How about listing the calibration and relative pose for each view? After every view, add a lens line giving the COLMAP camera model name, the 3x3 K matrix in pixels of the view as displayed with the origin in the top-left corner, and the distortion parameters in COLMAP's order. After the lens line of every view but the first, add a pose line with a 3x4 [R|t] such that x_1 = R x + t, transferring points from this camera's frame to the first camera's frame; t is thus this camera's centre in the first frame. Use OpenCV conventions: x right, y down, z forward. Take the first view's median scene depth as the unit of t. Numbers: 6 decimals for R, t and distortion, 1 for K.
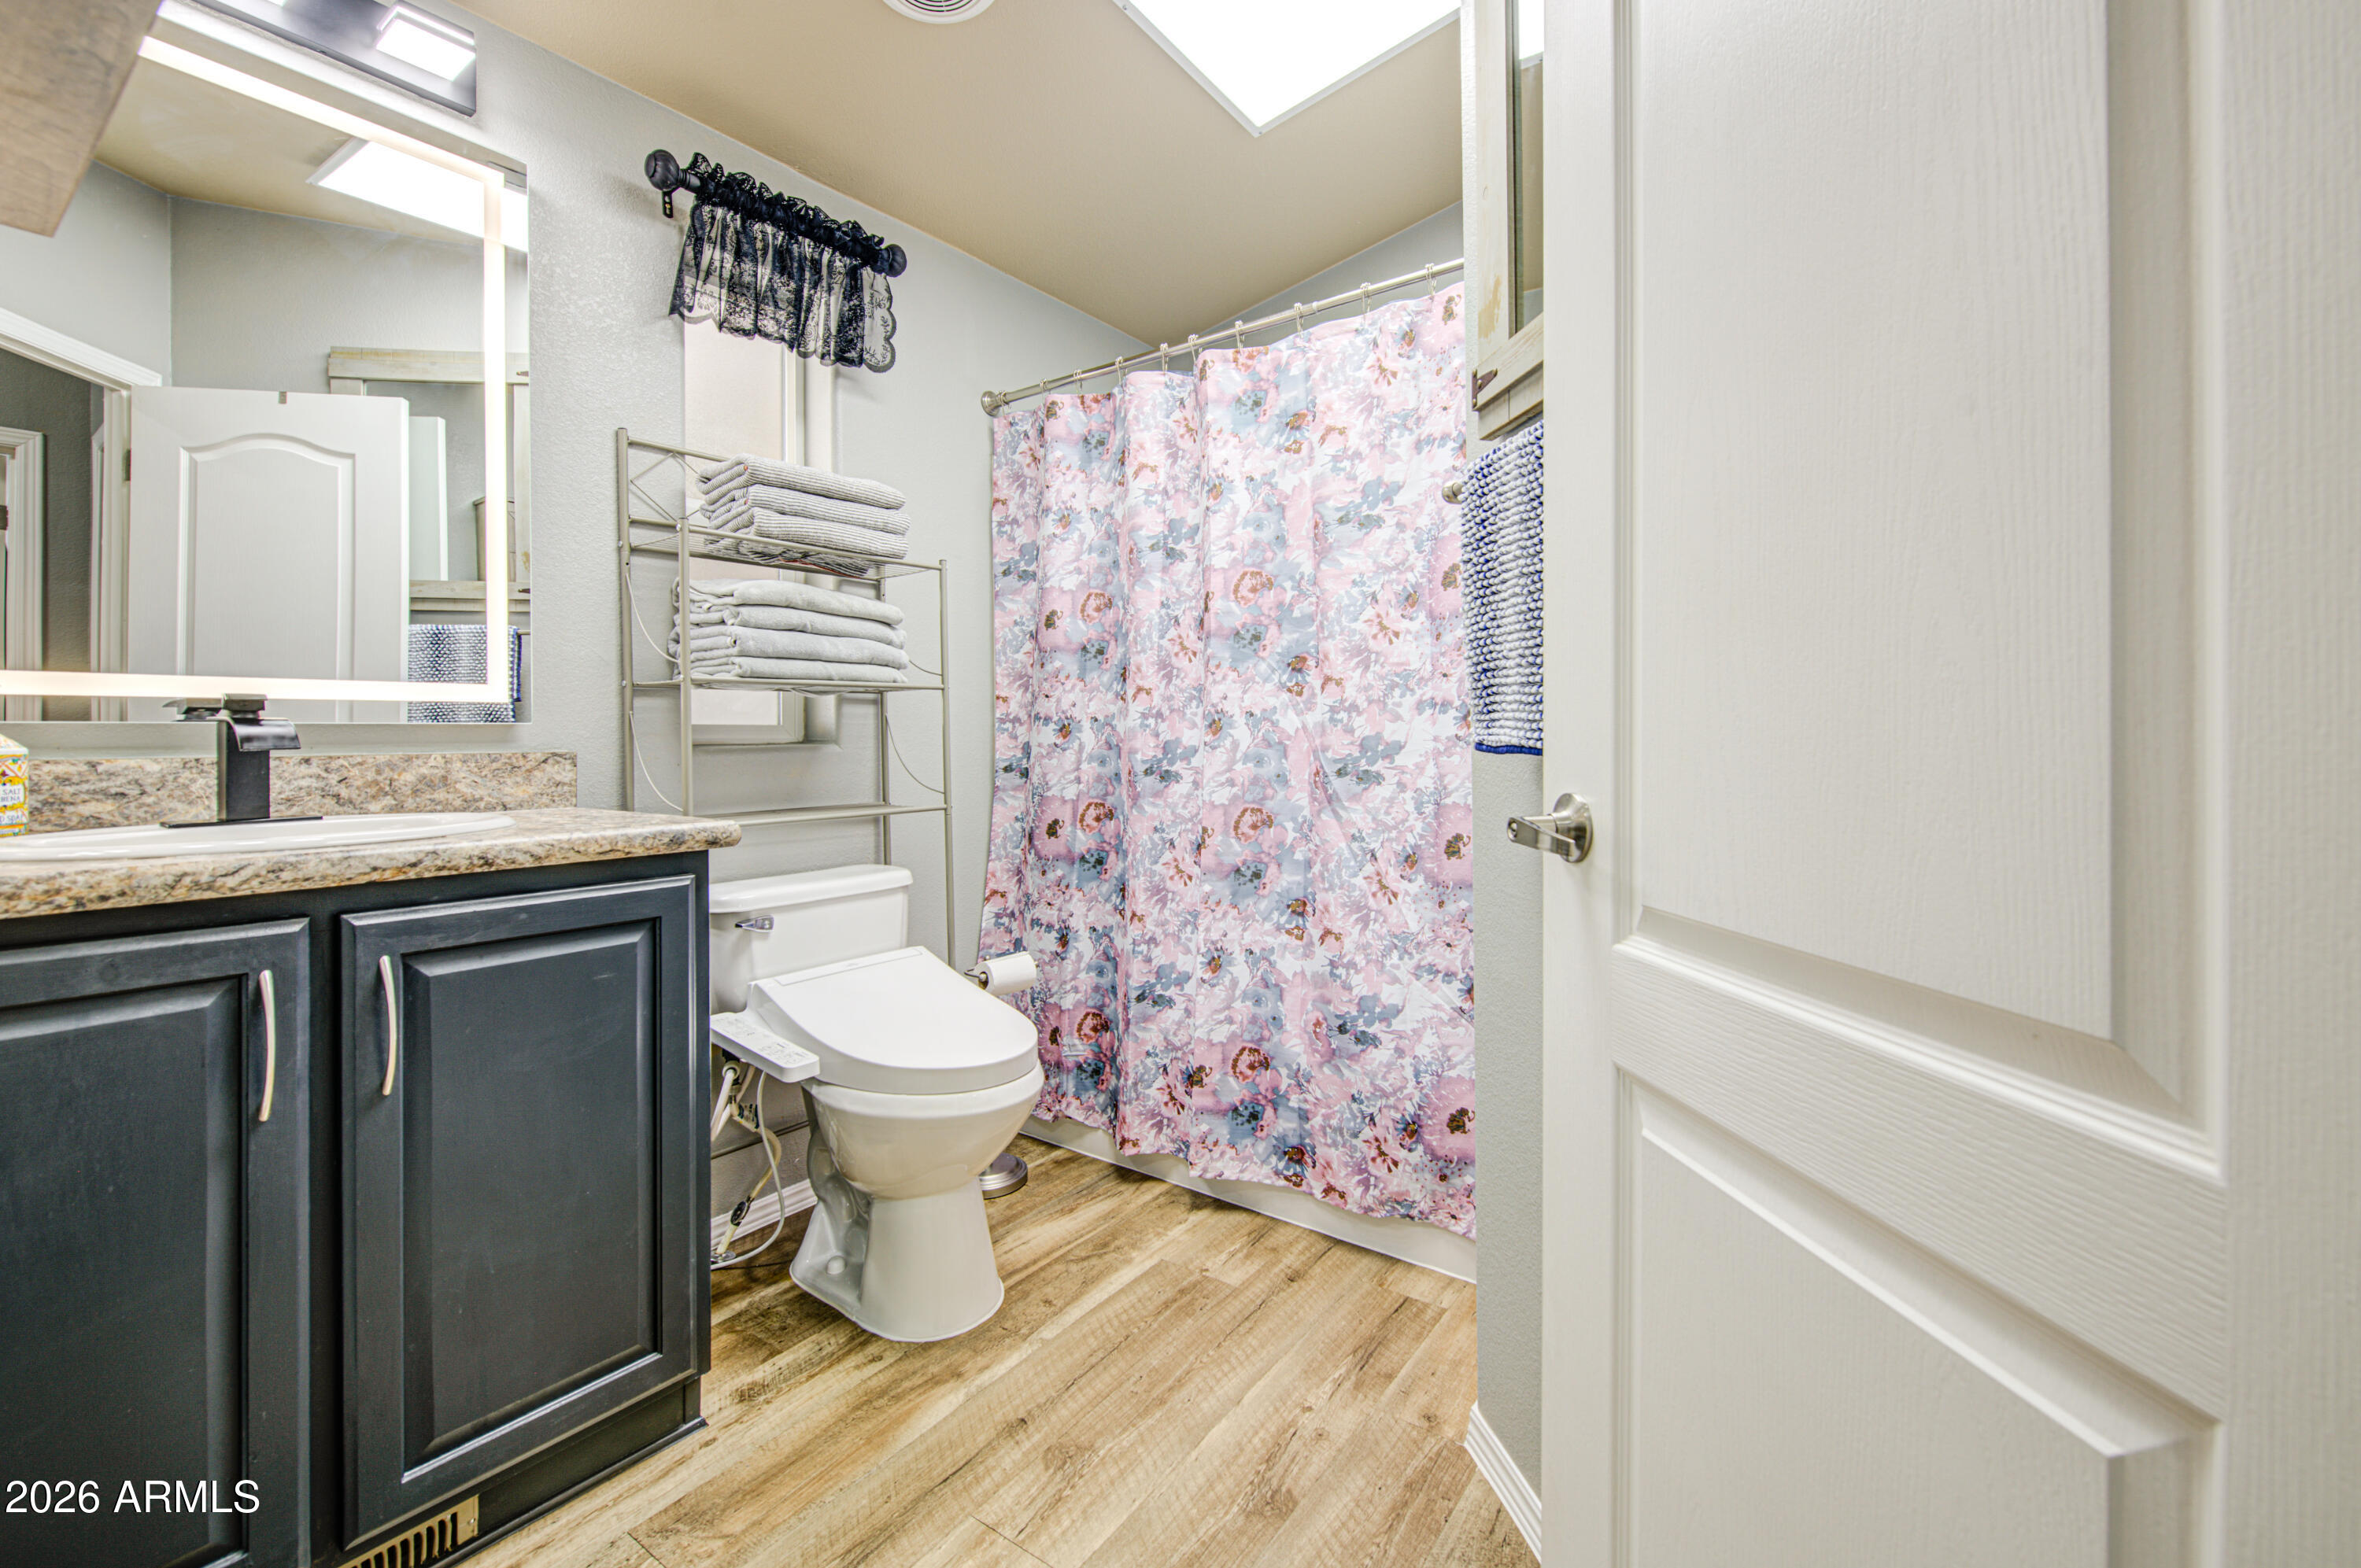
lens RADIAL K [[960.0, 0, 1180.8], [0, 960.0, 734.0], [0, 0, 1]] dist [0.001001, -0.003998]
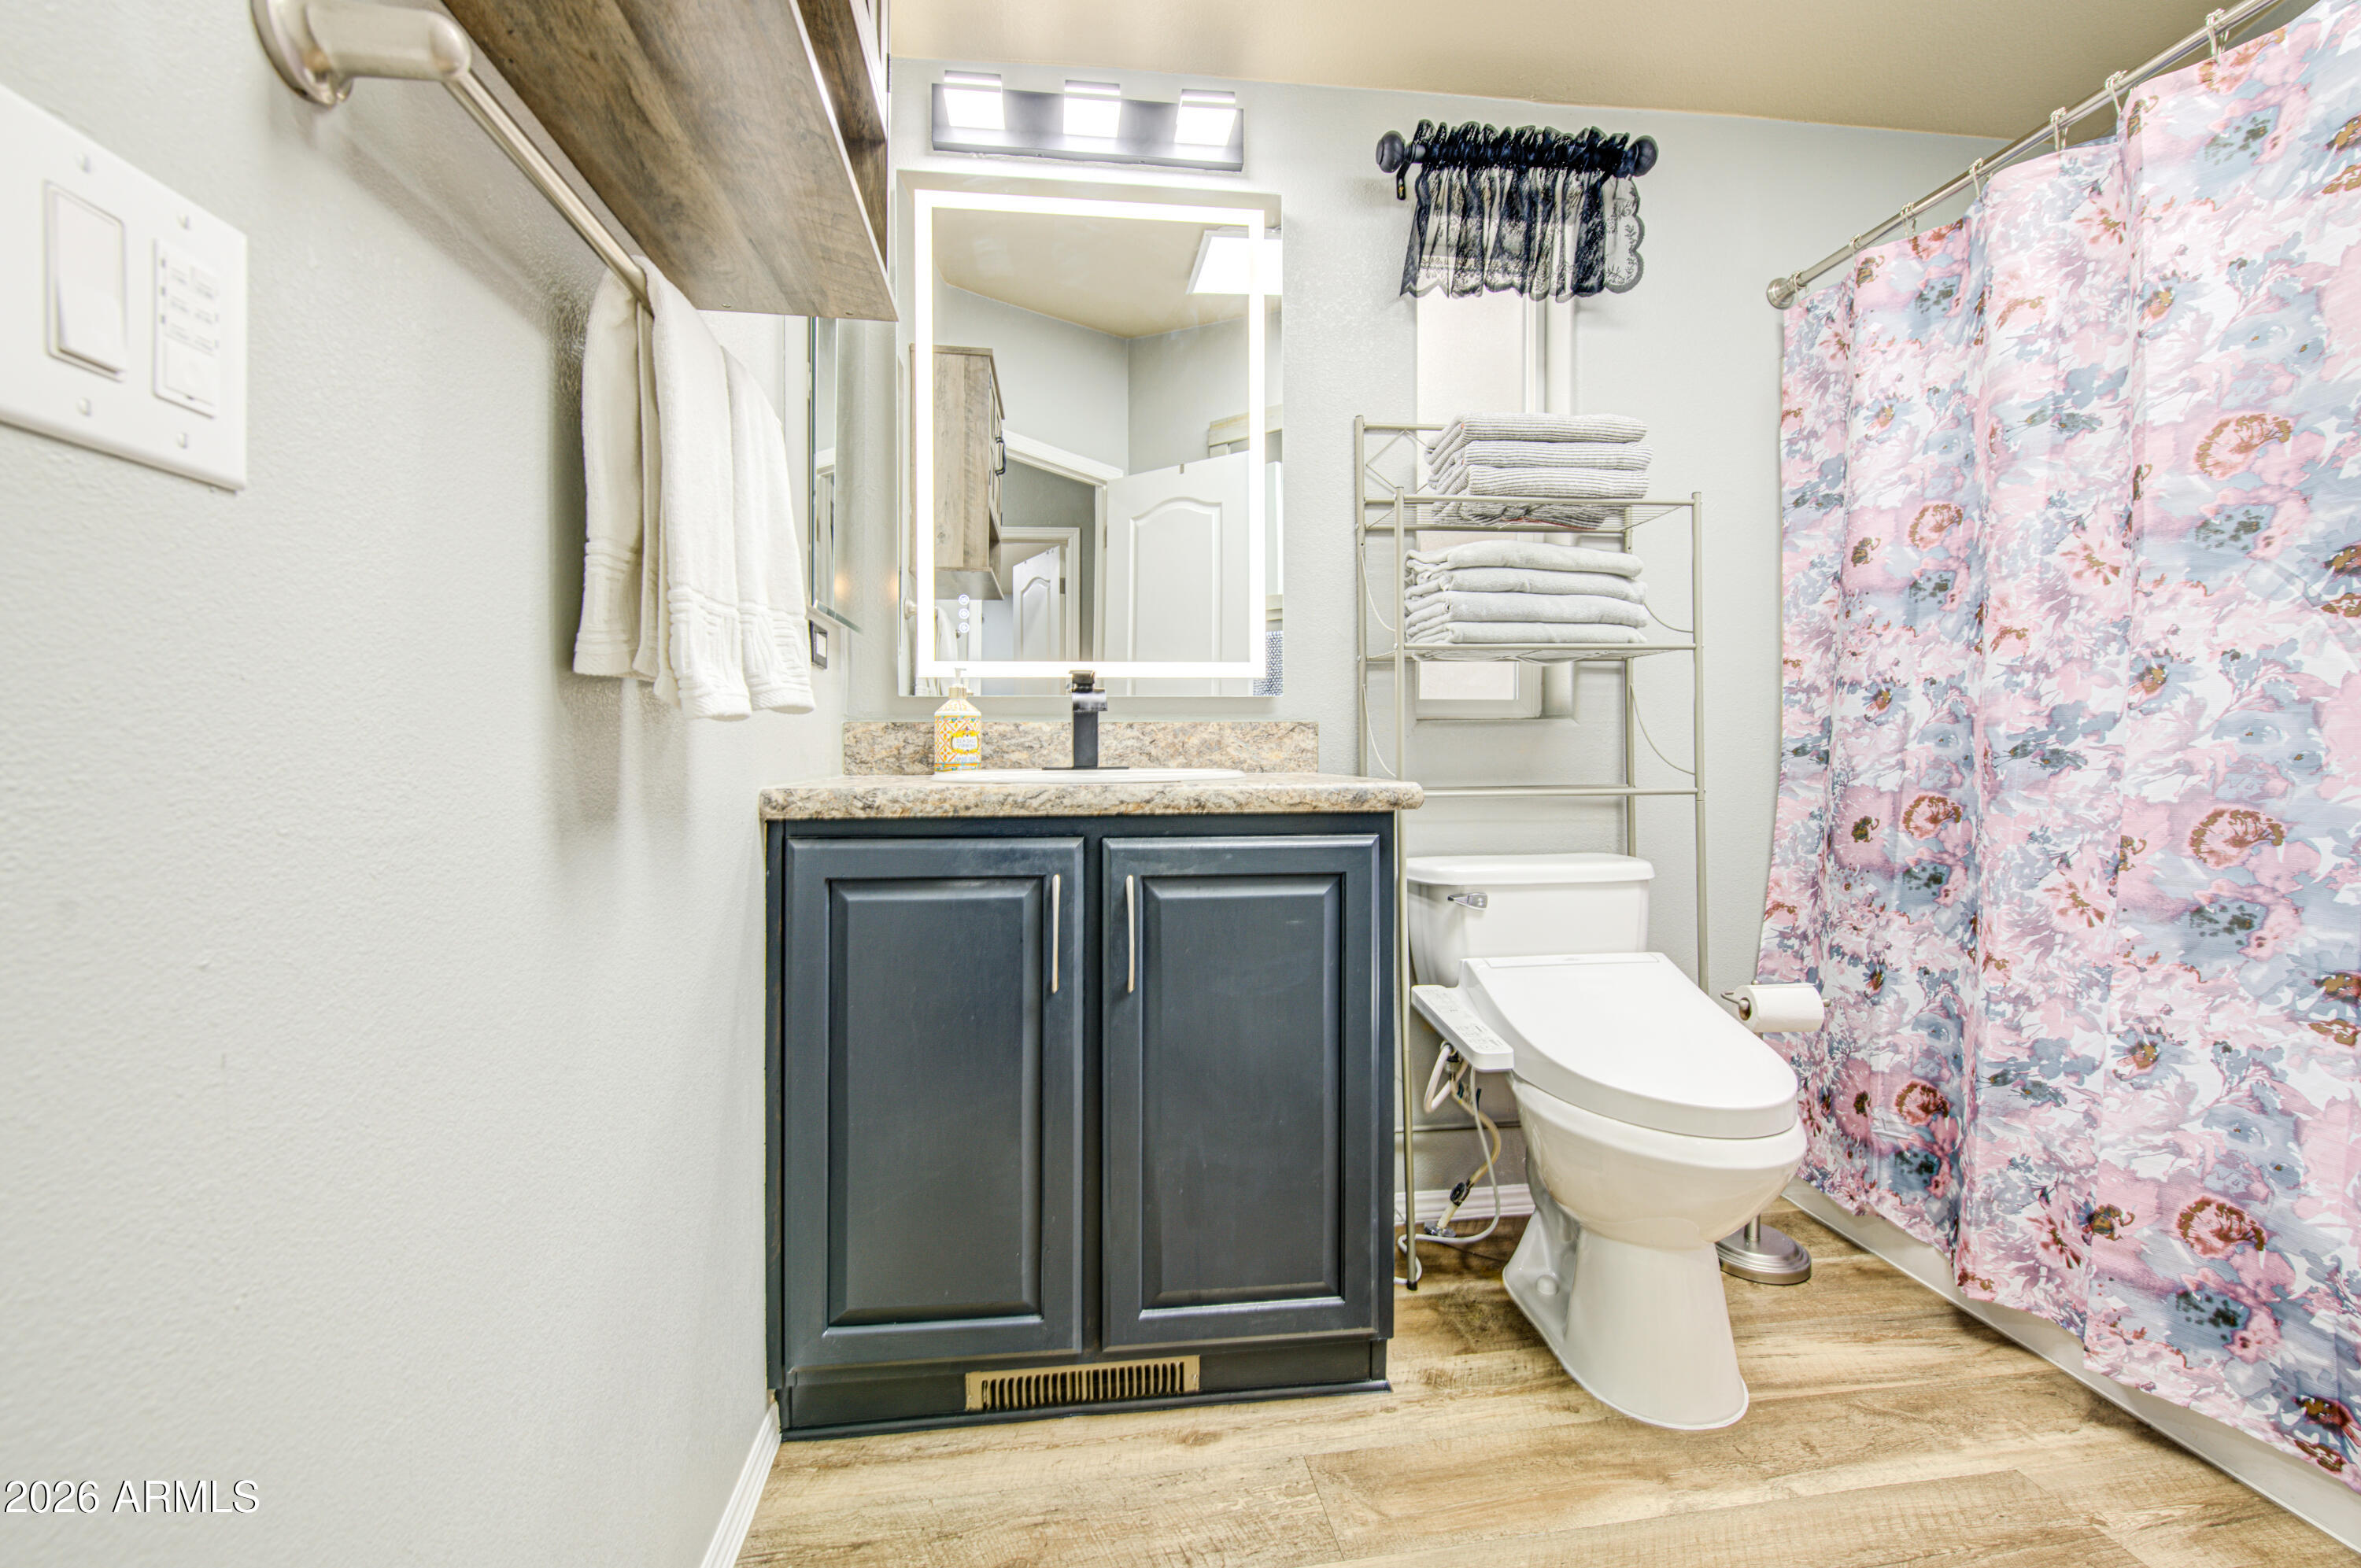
lens RADIAL K [[969.1, 0, 1199.8], [0, 969.1, 753.0], [0, 0, 1]] dist [-0.001732, -0.001340]
pose [[0.700713, 0.009664, -0.713378, 0.058312], [0.000406, 0.999903, 0.013945, 0.036537], [0.713444, -0.010061, 0.700640, 0.127454]]
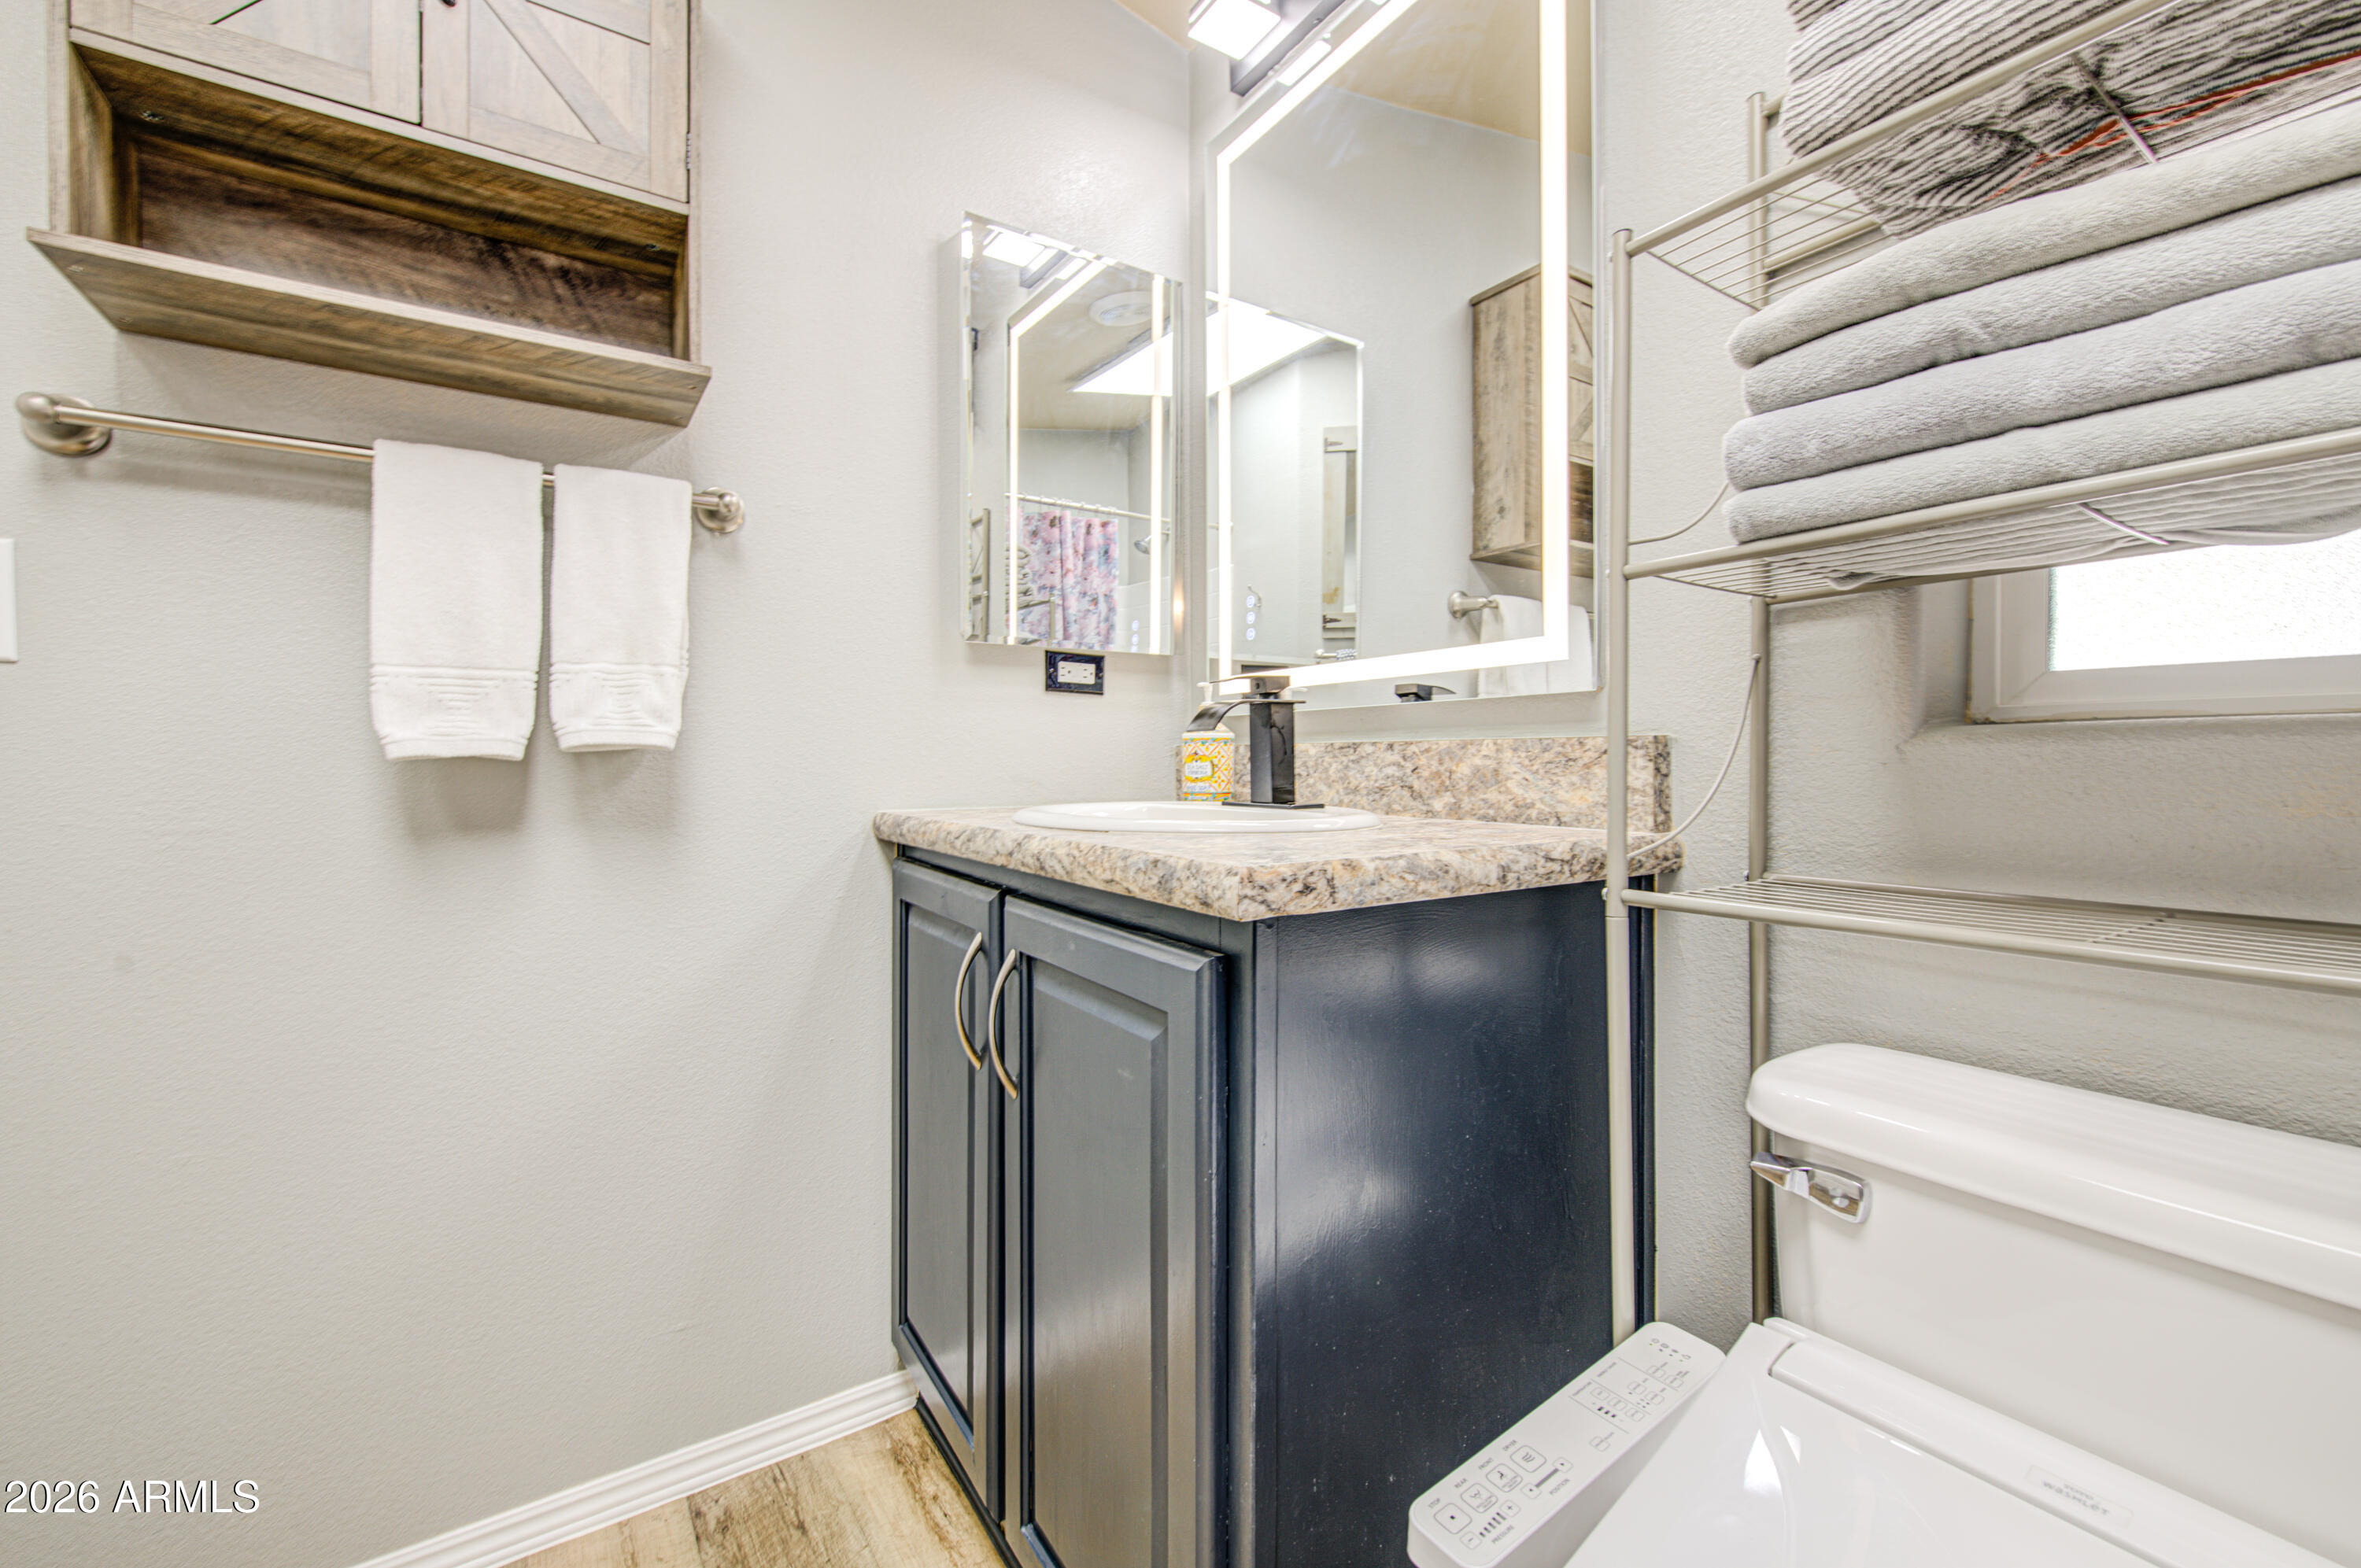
lens RADIAL K [[954.7, 0, 1177.2], [0, 954.7, 756.1], [0, 0, 1]] dist [0.000763, -0.000007]
pose [[-0.322987, 0.005240, -0.946389, -0.003420], [0.005170, 0.999980, 0.003773, 0.025709], [0.946389, -0.003674, -0.323007, 0.871537]]
